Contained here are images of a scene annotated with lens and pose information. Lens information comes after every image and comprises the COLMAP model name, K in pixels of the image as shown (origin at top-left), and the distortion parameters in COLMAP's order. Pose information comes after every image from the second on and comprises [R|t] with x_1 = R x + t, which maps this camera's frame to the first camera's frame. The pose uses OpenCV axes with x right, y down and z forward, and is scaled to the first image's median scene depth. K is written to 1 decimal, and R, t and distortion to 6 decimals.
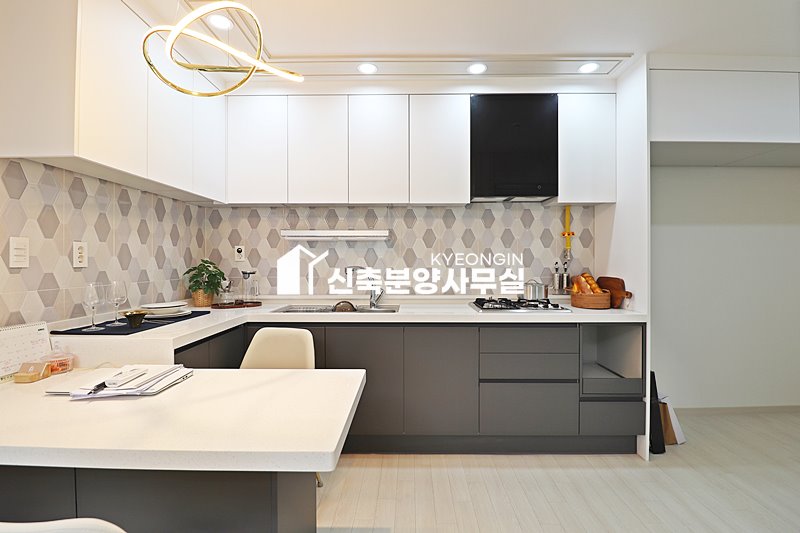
lens RADIAL K [[380.1, 0, 404.4], [0, 380.1, 258.8], [0, 0, 1]] dist [-0.020684, -0.000073]
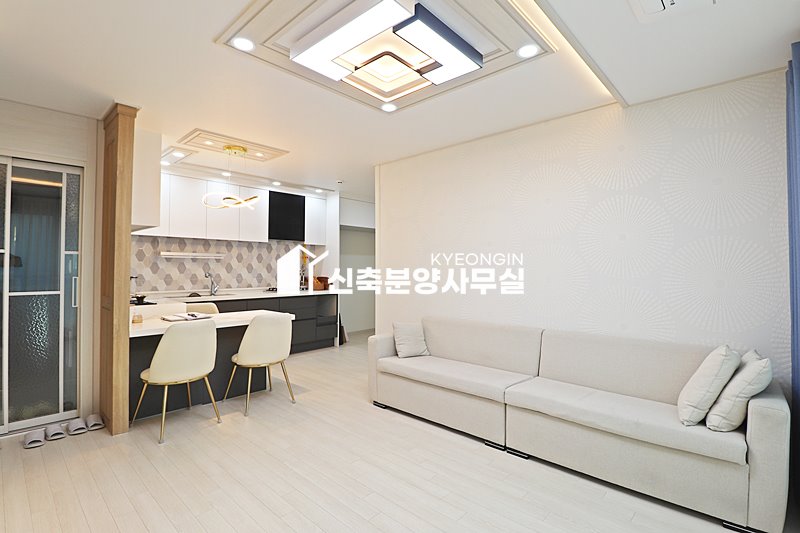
lens RADIAL K [[380.1, 0, 404.4], [0, 380.1, 258.8], [0, 0, 1]] dist [-0.020684, -0.000073]
pose [[0.672760, 0.018770, 0.739623, -0.909612], [0.000880, 0.999657, -0.026170, -0.000489], [-0.739860, 0.018257, 0.672513, -1.014551]]
